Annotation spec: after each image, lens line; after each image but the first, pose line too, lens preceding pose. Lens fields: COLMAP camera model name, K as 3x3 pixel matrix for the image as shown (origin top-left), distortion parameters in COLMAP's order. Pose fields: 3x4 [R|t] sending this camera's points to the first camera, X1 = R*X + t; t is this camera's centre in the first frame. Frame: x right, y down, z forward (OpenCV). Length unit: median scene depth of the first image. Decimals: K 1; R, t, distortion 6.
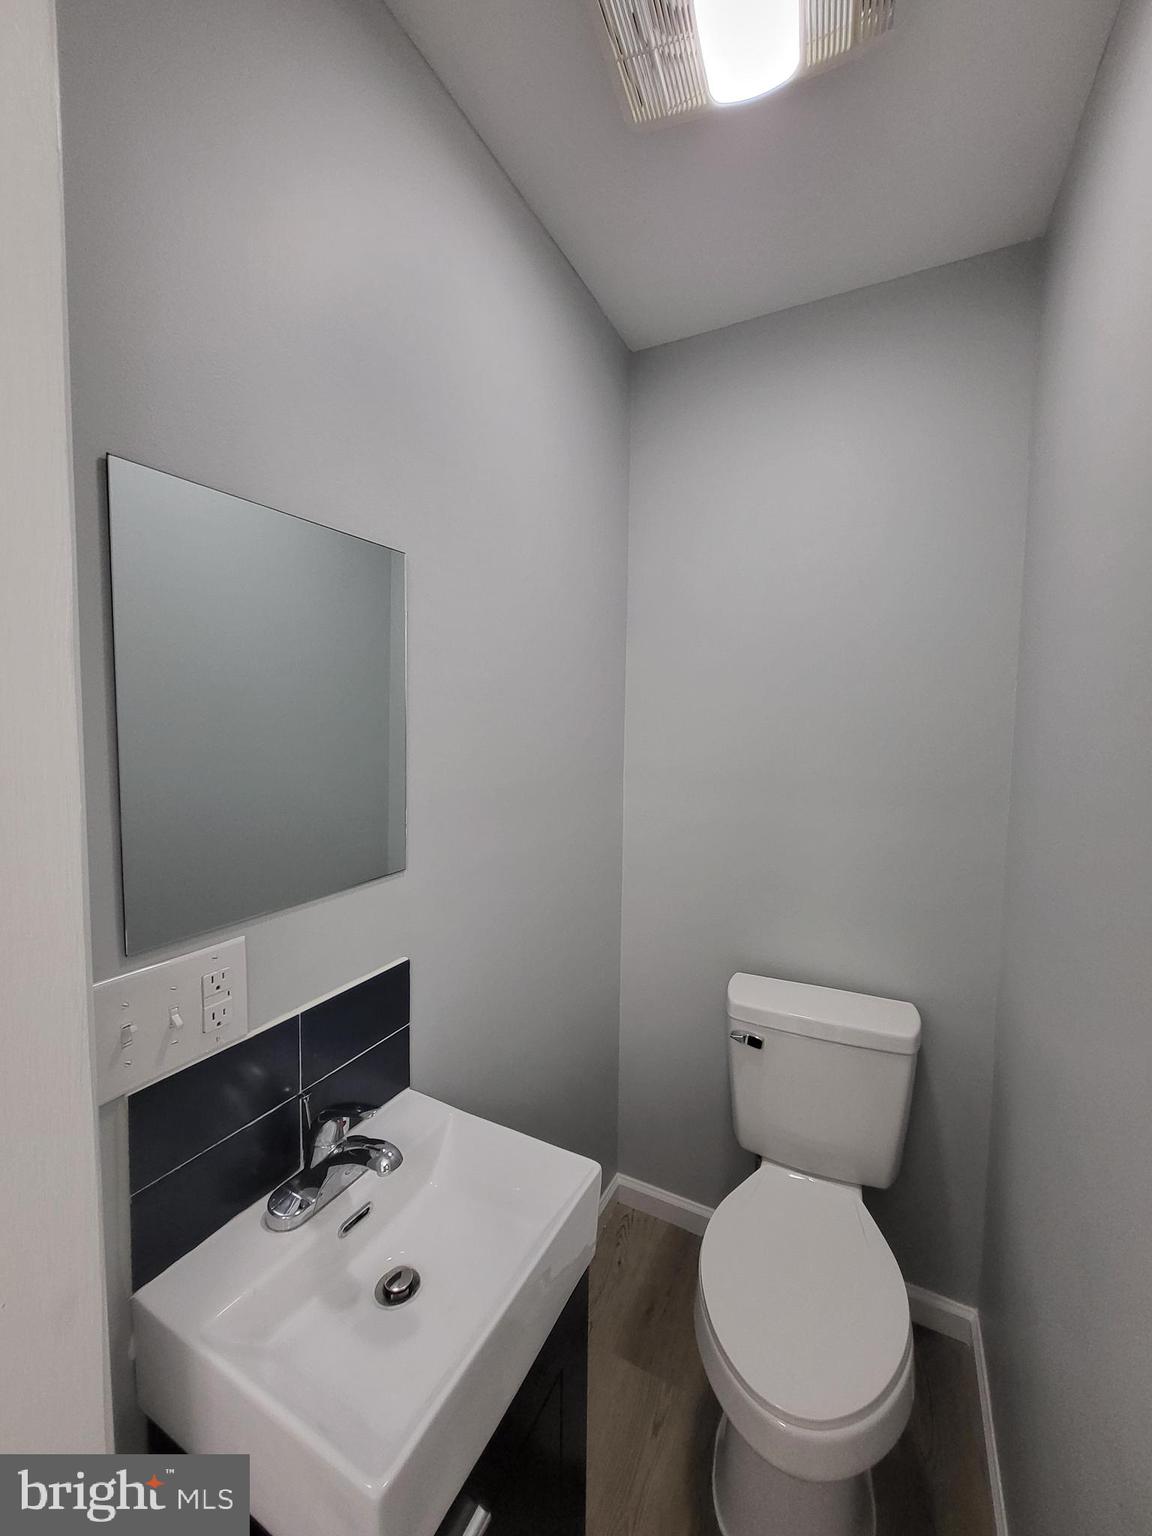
lens RADIAL K [[609.6, 0, 580.4], [0, 609.6, 768.5], [0, 0, 1]] dist [0.000606, -0.001325]
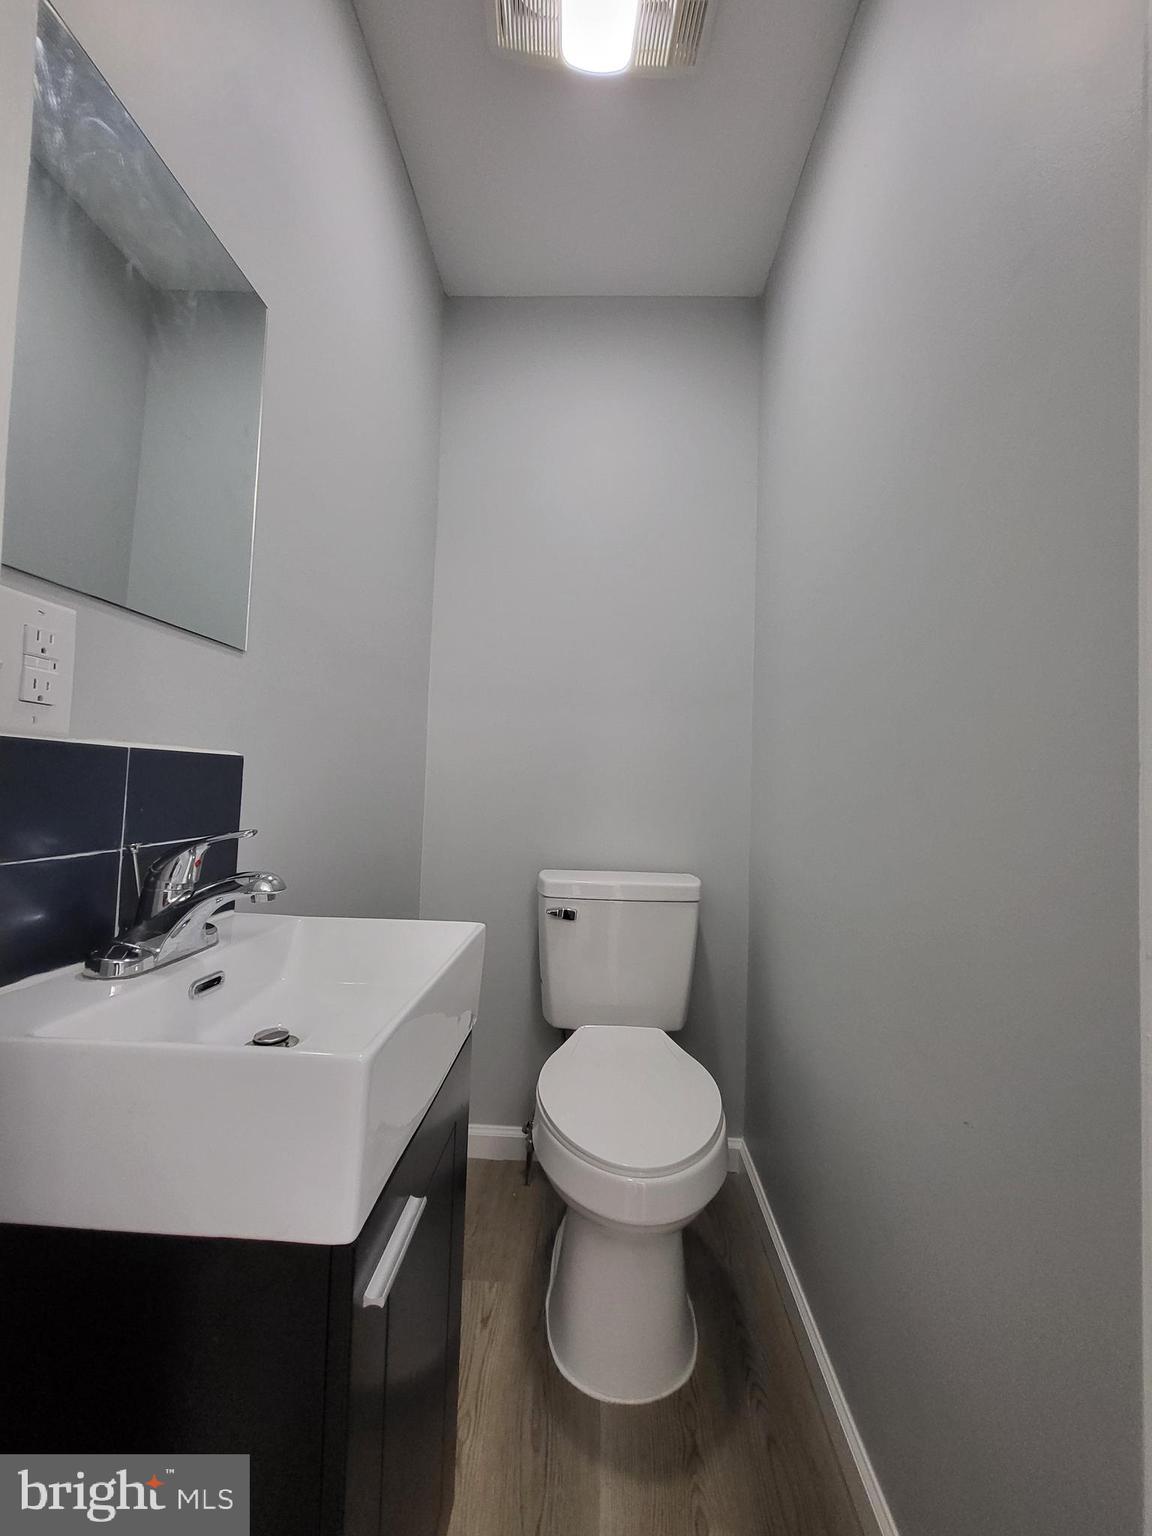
lens RADIAL K [[609.6, 0, 583.5], [0, 609.6, 763.8], [0, 0, 1]] dist [0.000606, -0.001325]
pose [[0.905085, 0.033624, 0.423899, -0.165379], [0.008377, 0.995266, -0.096830, 0.325597], [-0.425148, 0.091190, 0.900518, 0.013232]]
